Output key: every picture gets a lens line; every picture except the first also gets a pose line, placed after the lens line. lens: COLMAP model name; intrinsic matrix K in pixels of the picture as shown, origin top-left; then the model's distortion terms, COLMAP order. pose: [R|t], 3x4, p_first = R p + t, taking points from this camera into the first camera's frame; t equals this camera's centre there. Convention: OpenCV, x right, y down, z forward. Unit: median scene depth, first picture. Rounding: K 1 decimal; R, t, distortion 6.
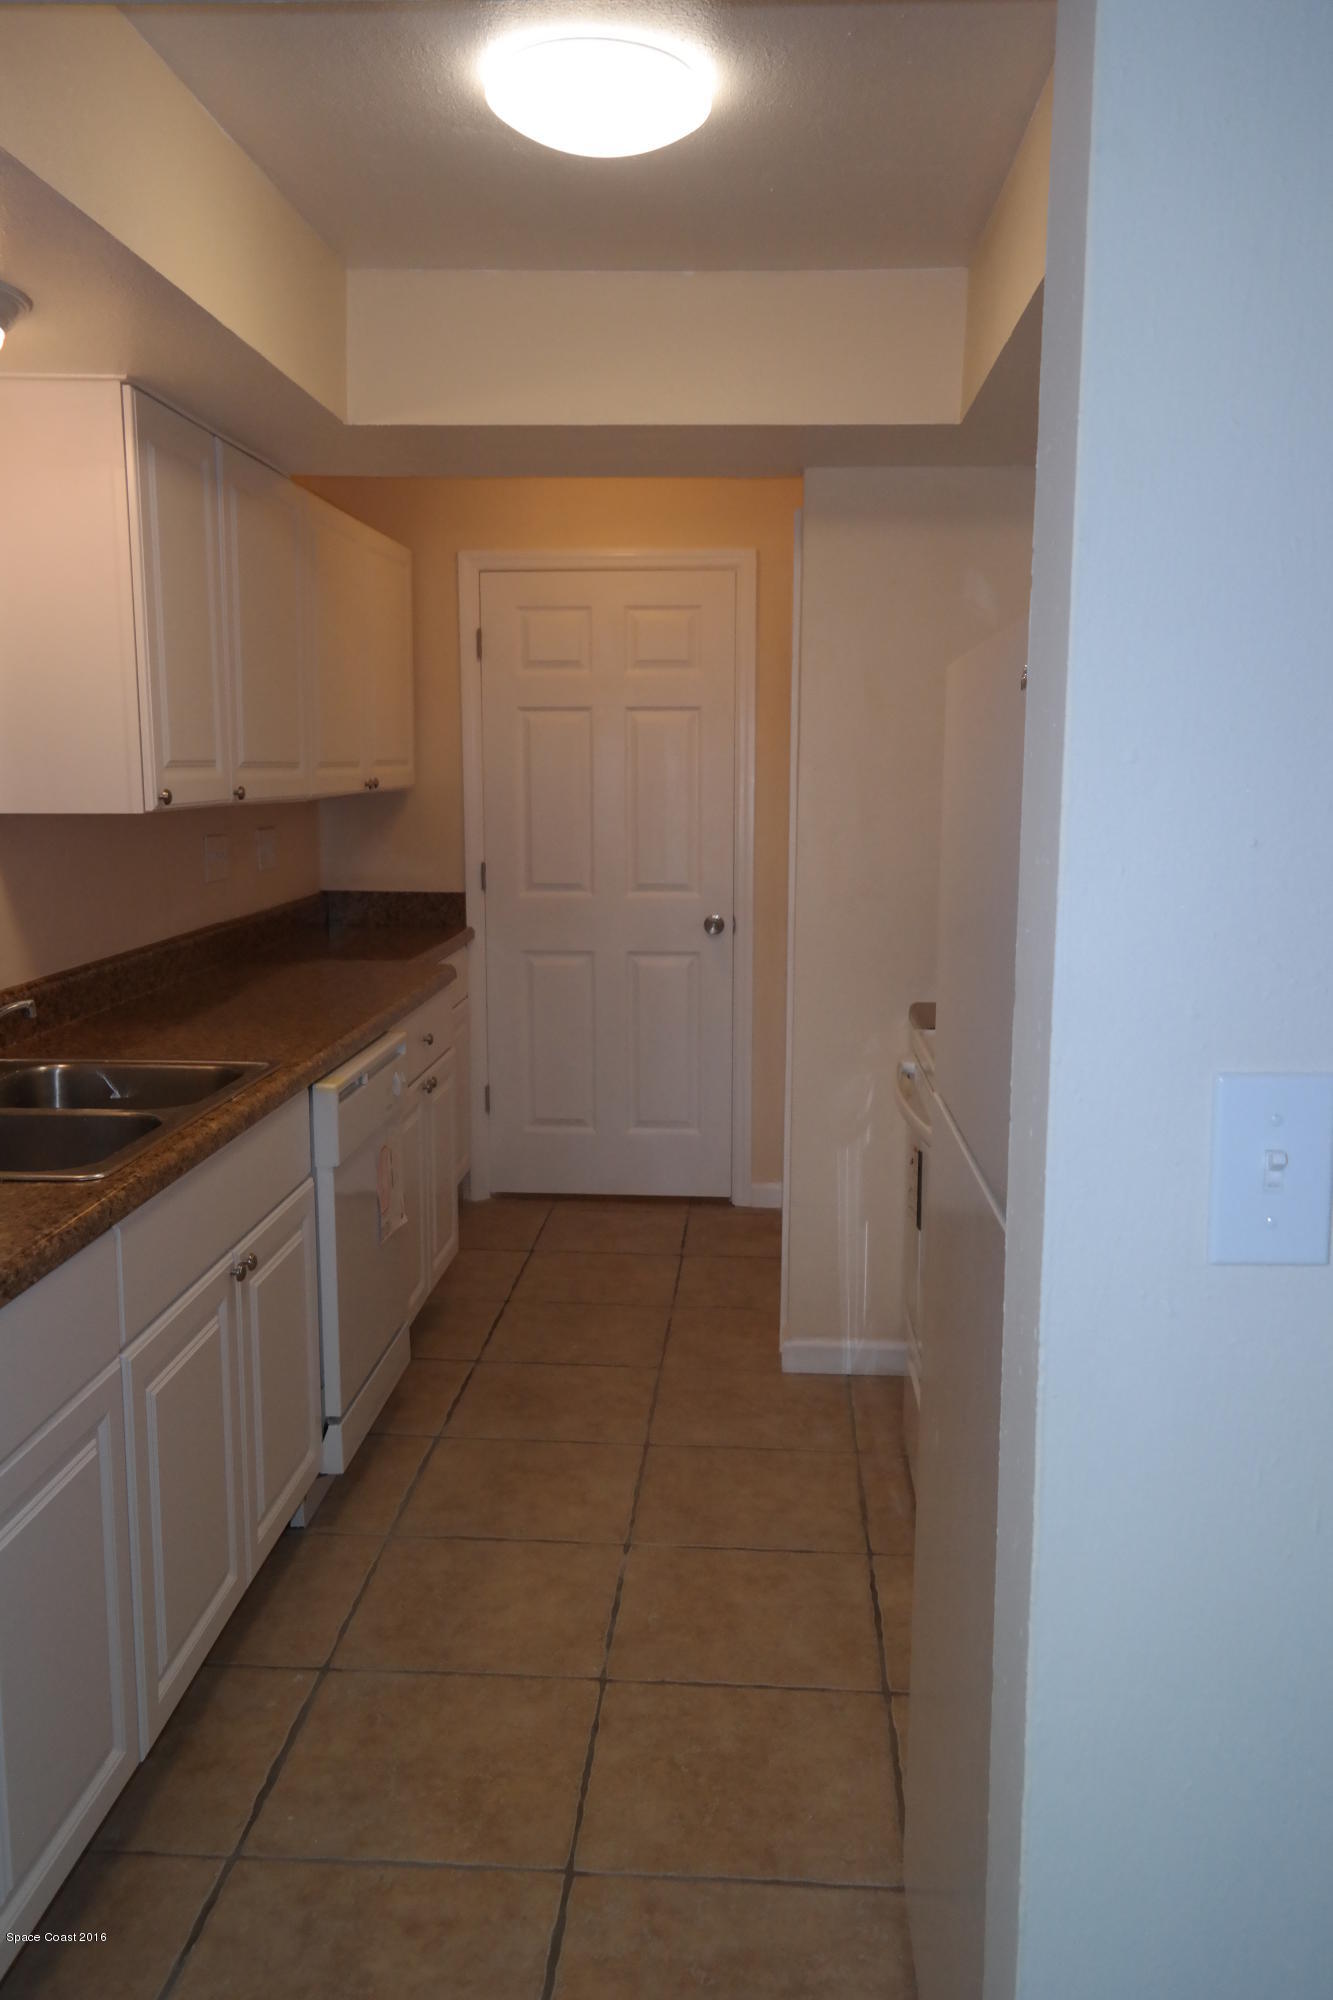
lens RADIAL K [[1600.6, 0, 666.5], [0, 1600.6, 1000.0], [0, 0, 1]] dist [0.022044, -0.001307]
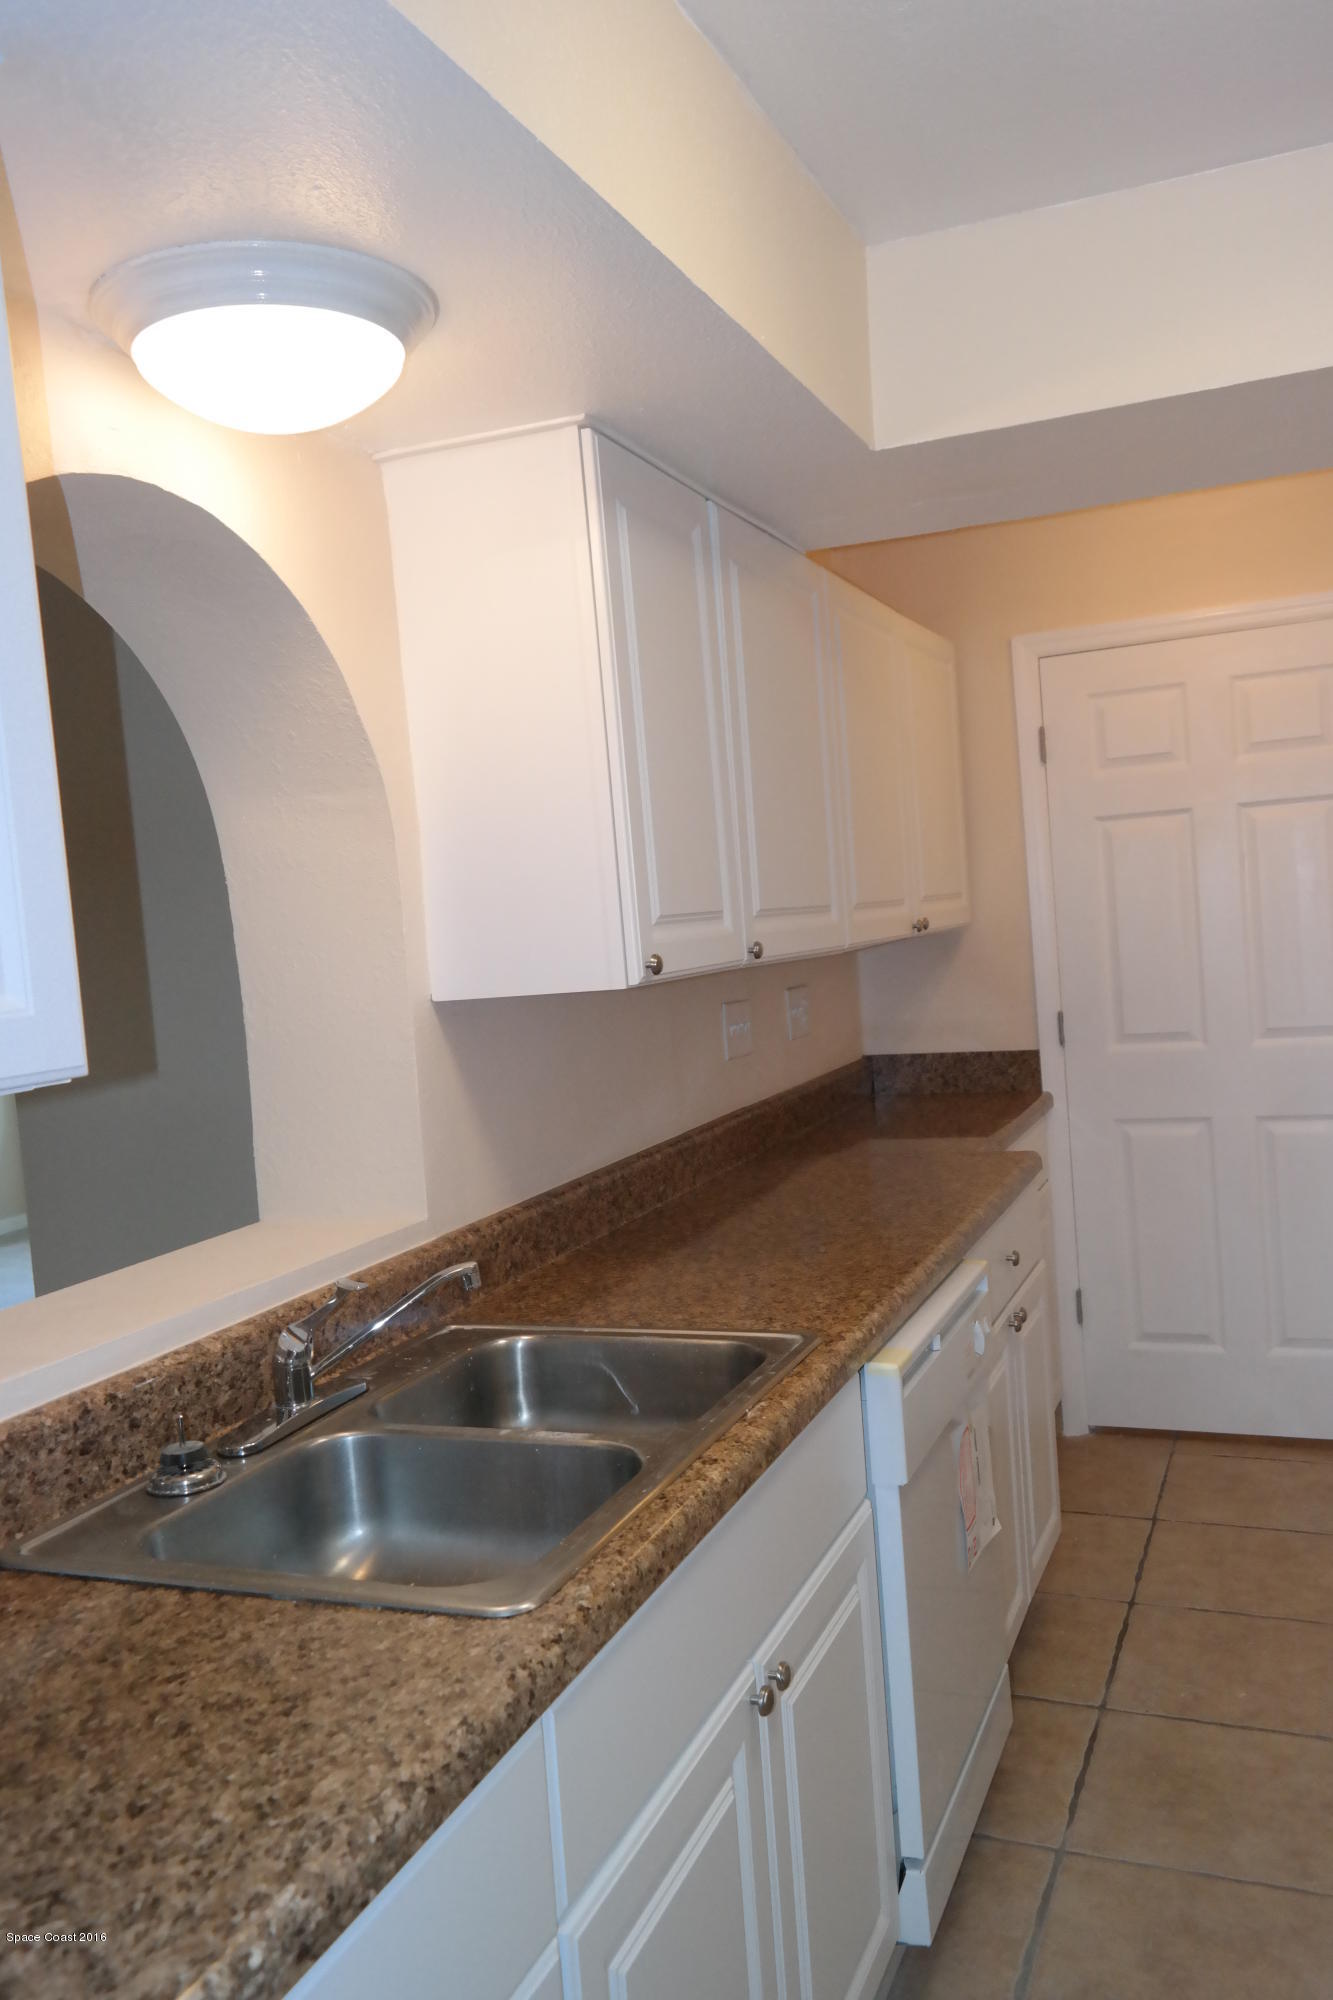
lens RADIAL K [[1526.0, 0, 666.5], [0, 1526.0, 1000.0], [0, 0, 1]] dist [-0.031897, -0.003487]
pose [[0.941513, -0.056775, -0.332161, -0.063892], [0.029153, 0.995732, -0.087561, -0.042063], [0.335714, 0.072757, 0.939150, 0.296361]]
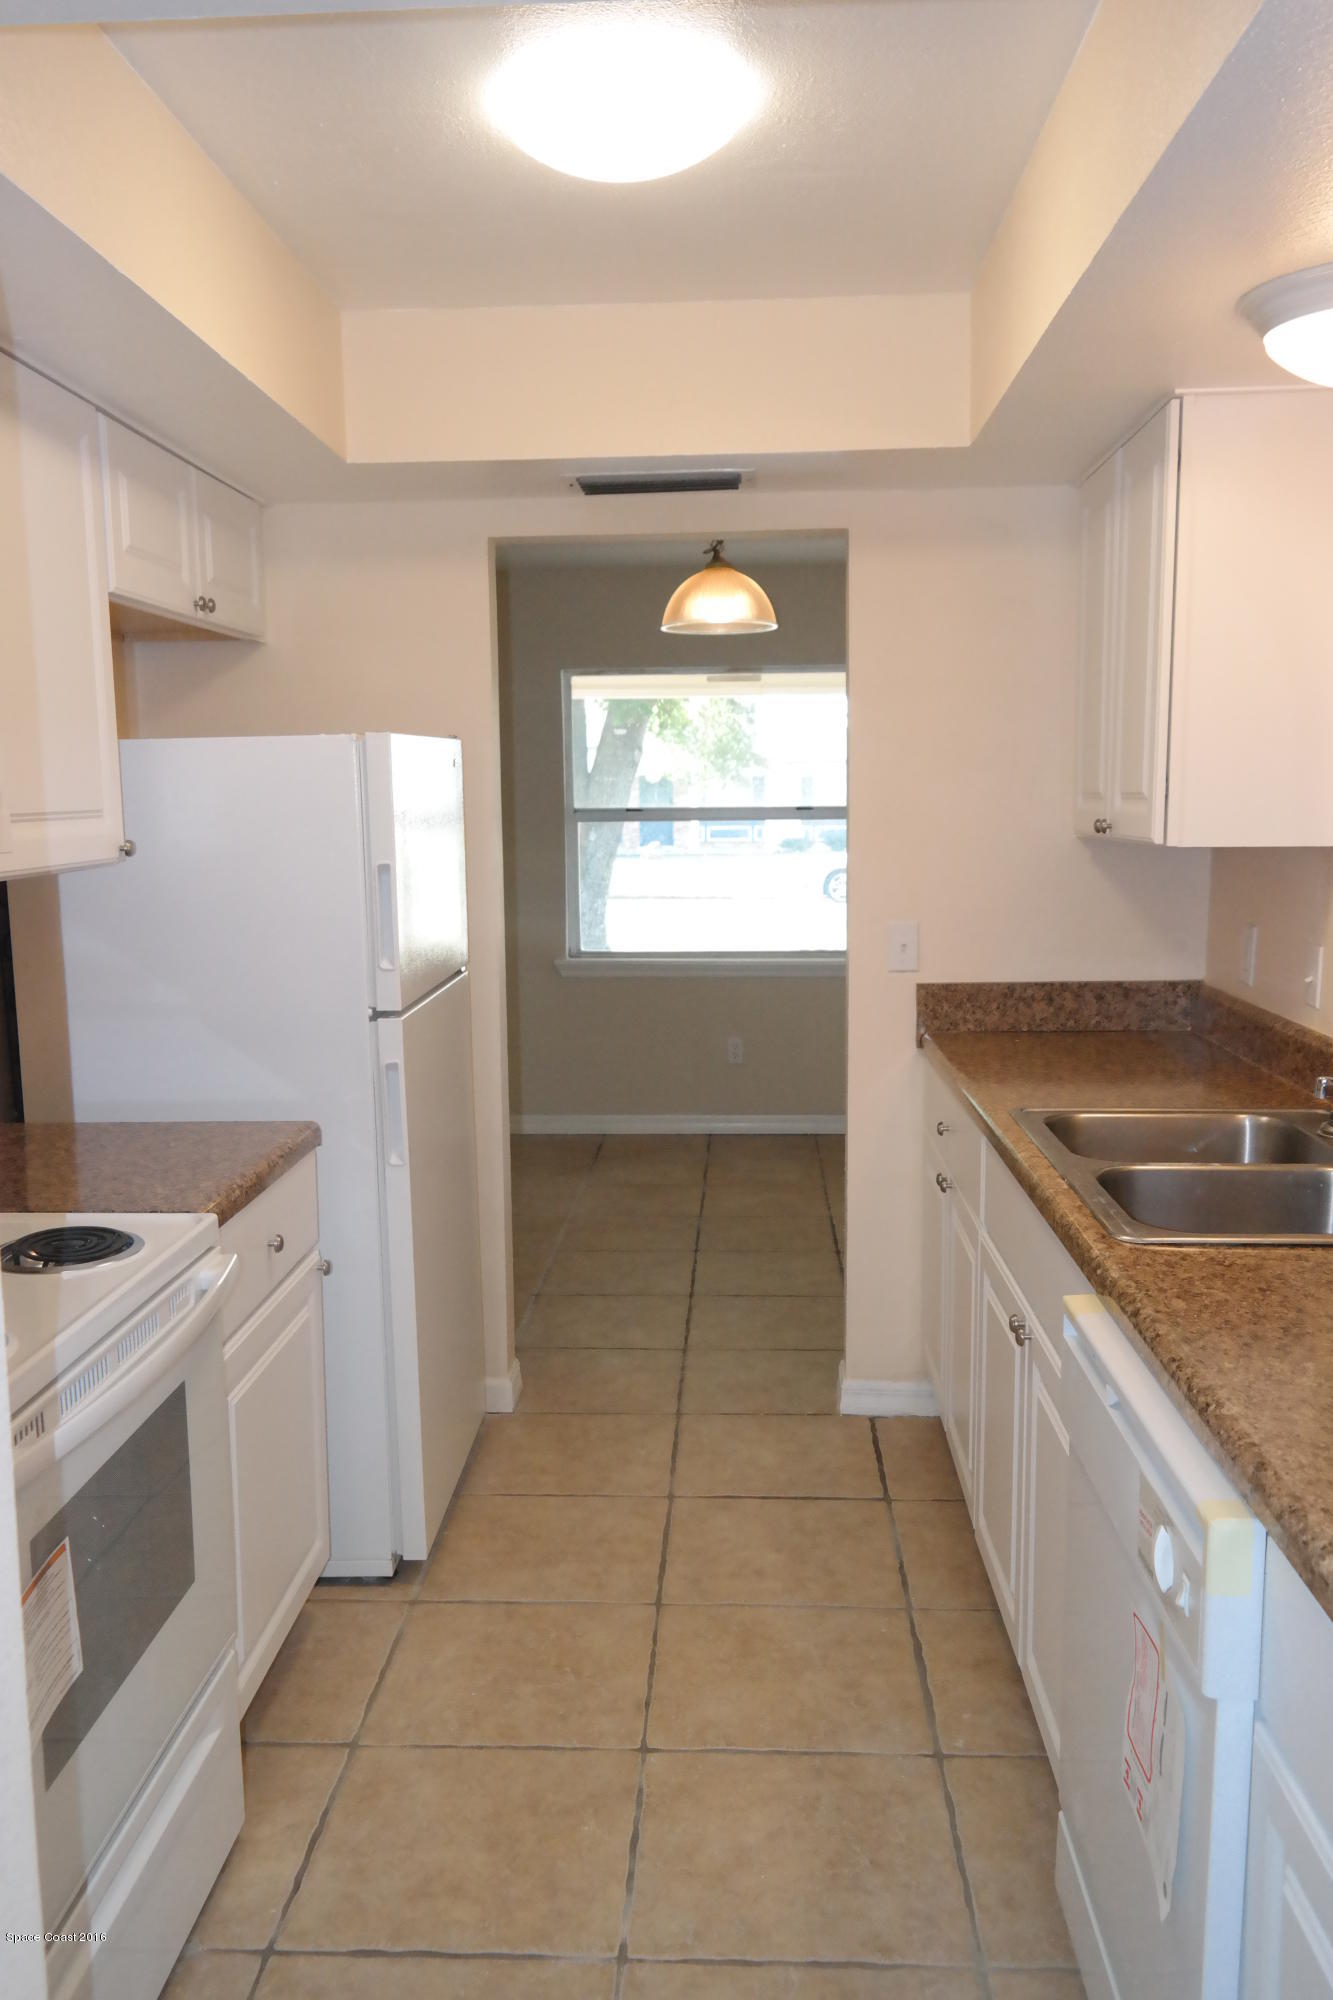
lens RADIAL K [[1600.6, 0, 666.5], [0, 1600.6, 1000.0], [0, 0, 1]] dist [0.022044, -0.001307]
pose [[-0.999880, 0.005038, -0.014657, -0.053552], [0.000760, 0.960485, 0.278332, -0.358895], [0.015480, 0.278287, -0.960373, 2.342679]]
